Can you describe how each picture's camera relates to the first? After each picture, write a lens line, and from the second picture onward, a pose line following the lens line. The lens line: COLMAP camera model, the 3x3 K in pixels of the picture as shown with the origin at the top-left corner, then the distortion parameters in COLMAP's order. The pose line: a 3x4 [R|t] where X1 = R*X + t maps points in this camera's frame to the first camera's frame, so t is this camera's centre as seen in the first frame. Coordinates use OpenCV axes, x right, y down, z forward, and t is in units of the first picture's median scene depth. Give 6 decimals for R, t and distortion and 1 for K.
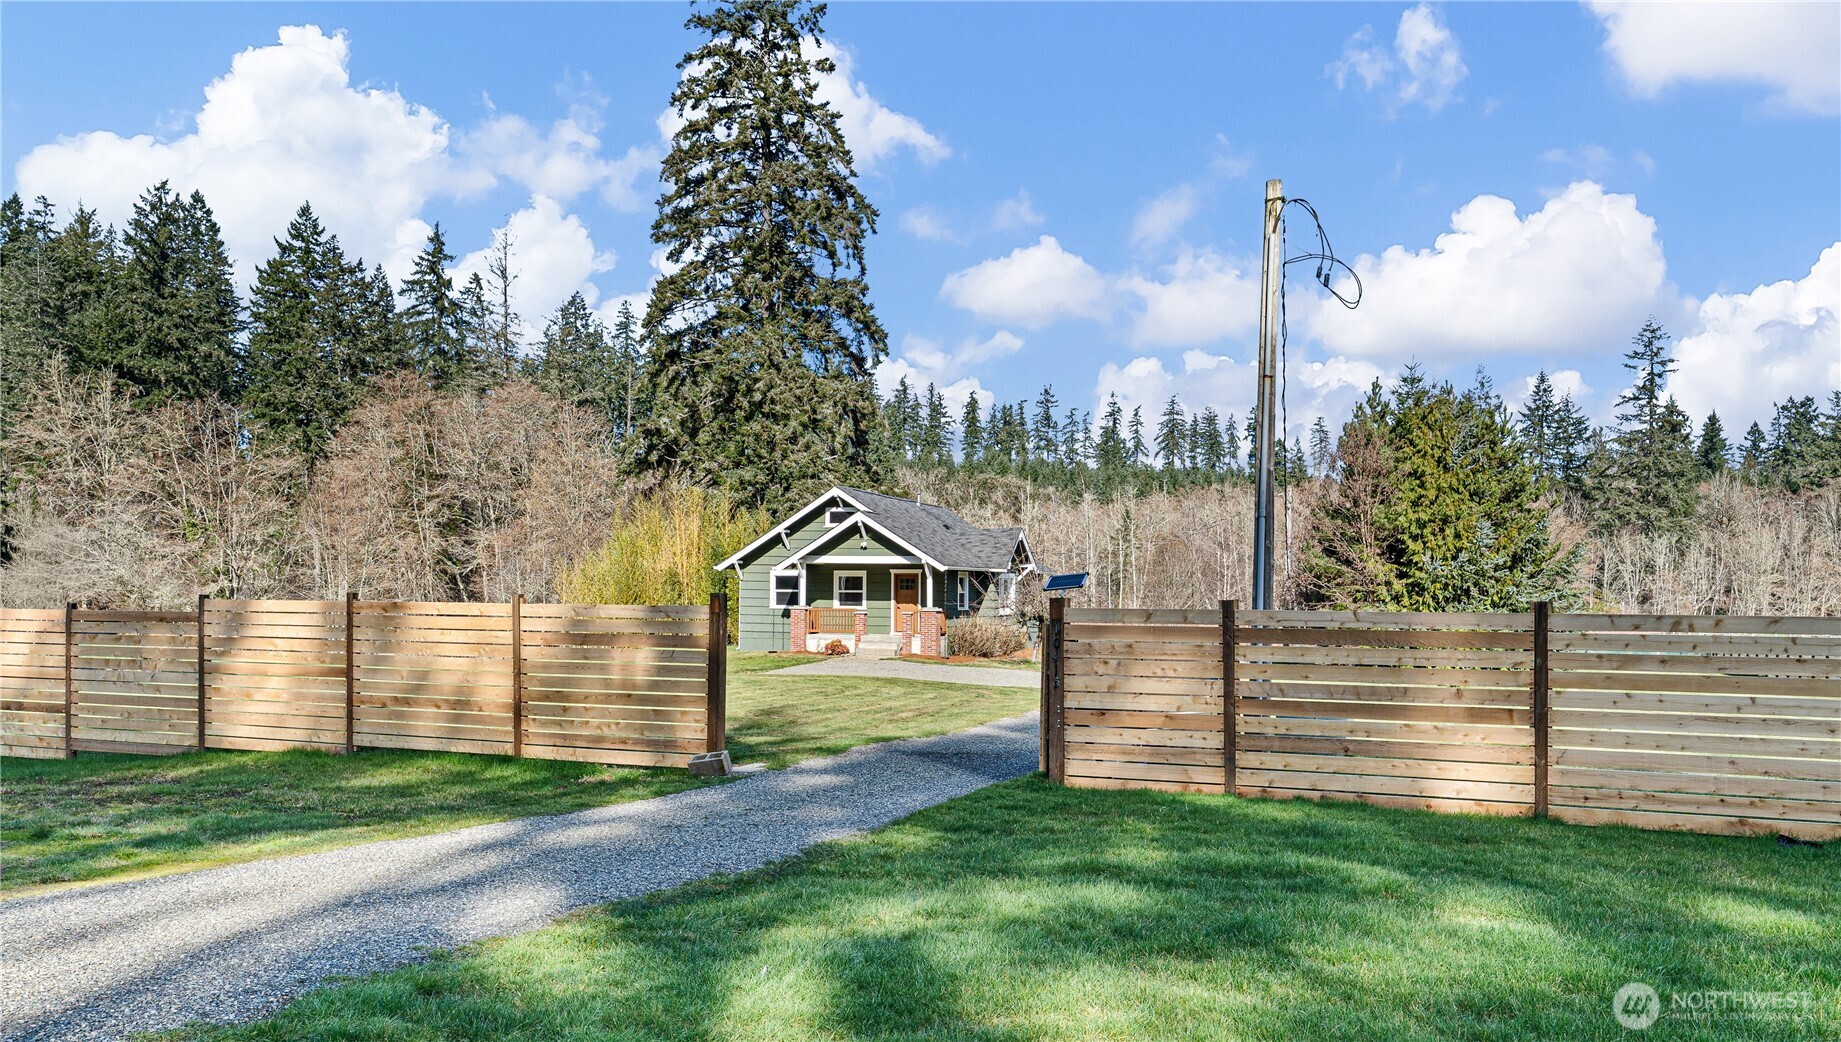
lens RADIAL K [[1425.8, 0, 920.2], [0, 1425.8, 527.3], [0, 0, 1]] dist [0.013773, 0.003096]
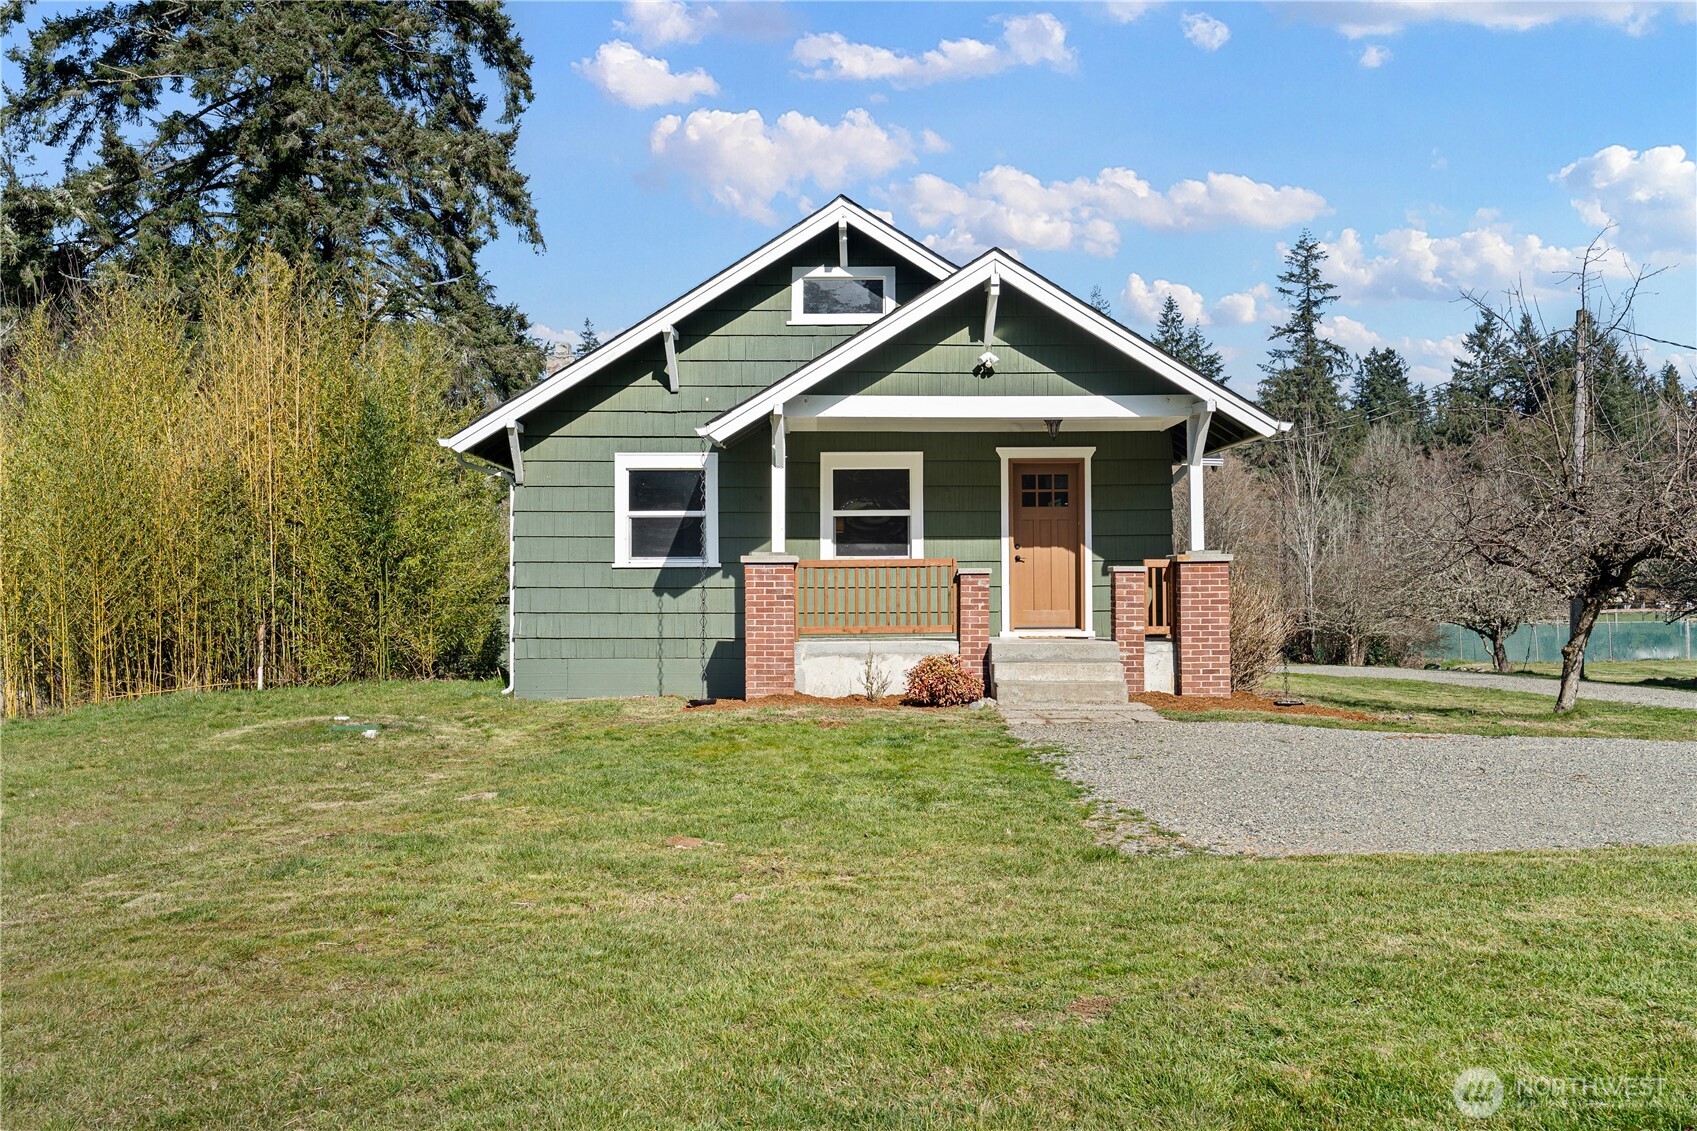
lens RADIAL K [[1664.3, 0, 850.8], [0, 1664.3, 559.3], [0, 0, 1]] dist [0.002759, 0.000000]
pose [[0.942175, -0.008351, 0.335016, -0.184428], [-0.001465, 0.999577, 0.029036, 0.043707], [-0.335117, -0.027847, 0.941765, 0.615510]]
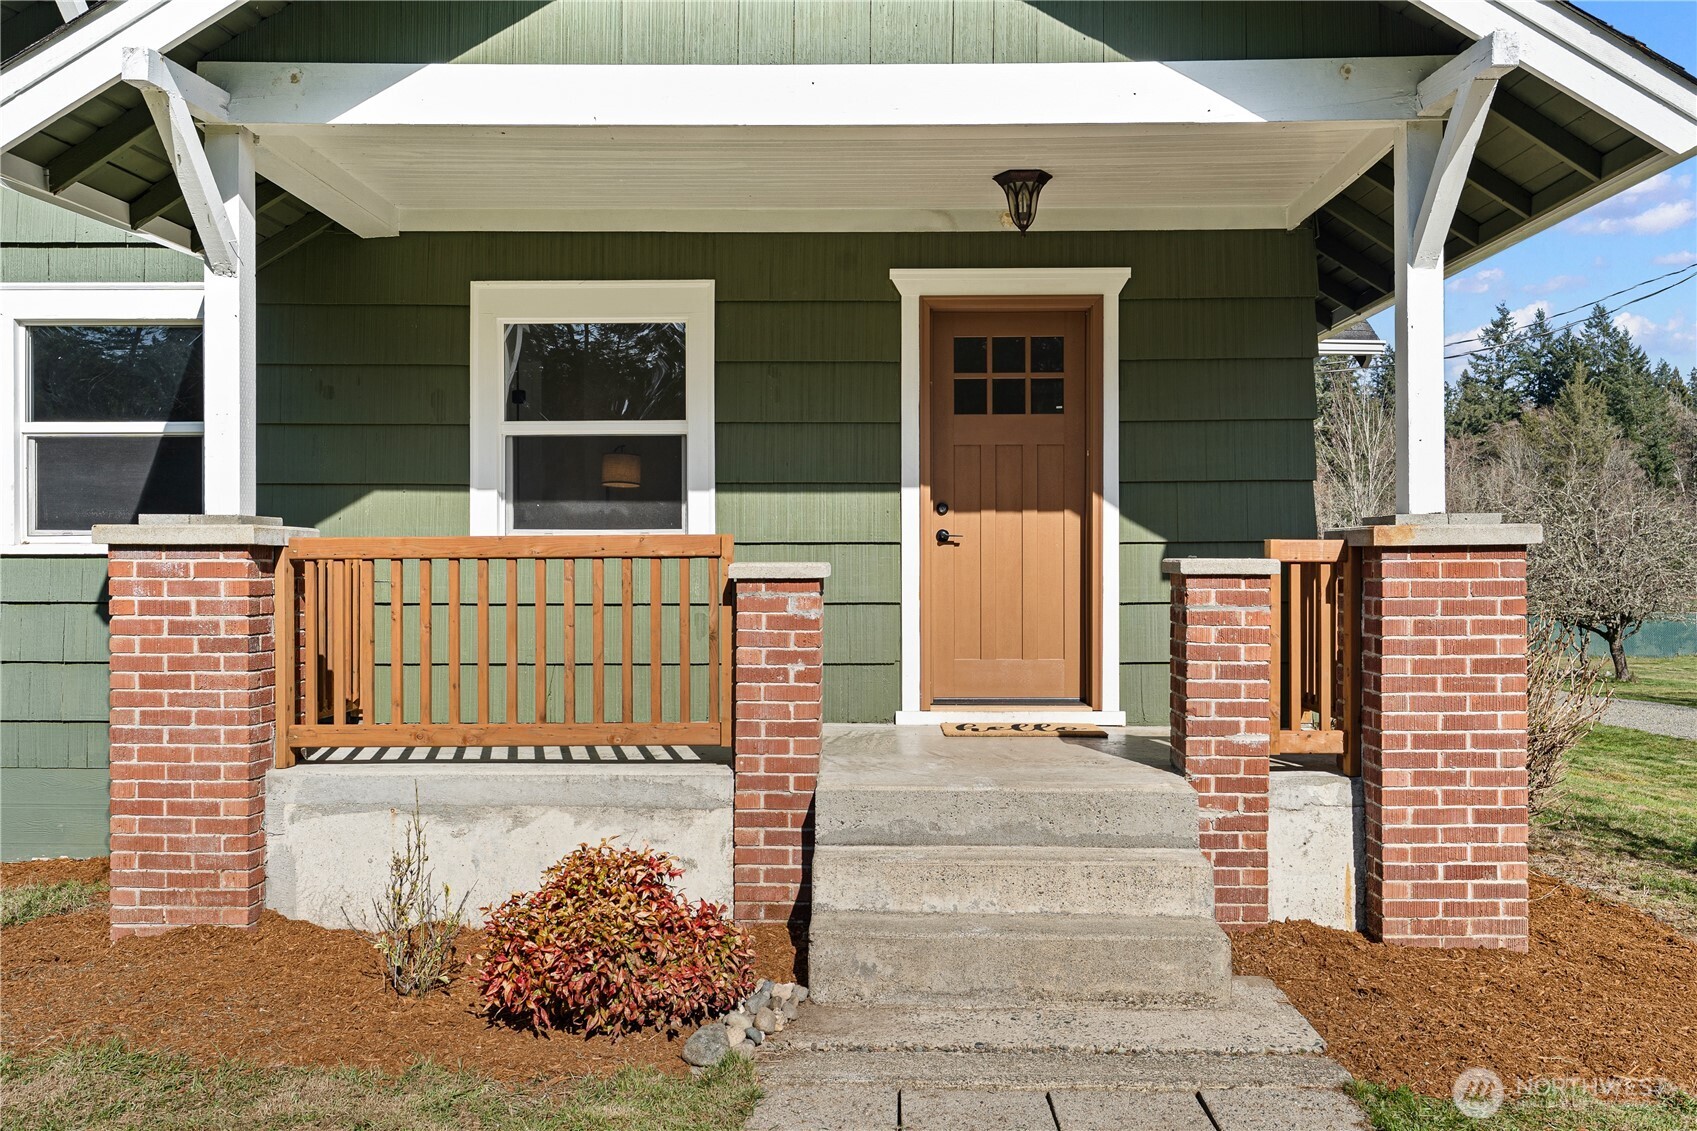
lens RADIAL K [[1429.8, 0, 853.5], [0, 1429.8, 579.4], [0, 0, 1]] dist [0.018254, -0.011740]
pose [[0.955423, -0.013155, 0.294946, -0.065648], [-0.003597, 0.998414, 0.056180, 0.051138], [-0.295217, -0.054737, 0.953861, 0.839821]]
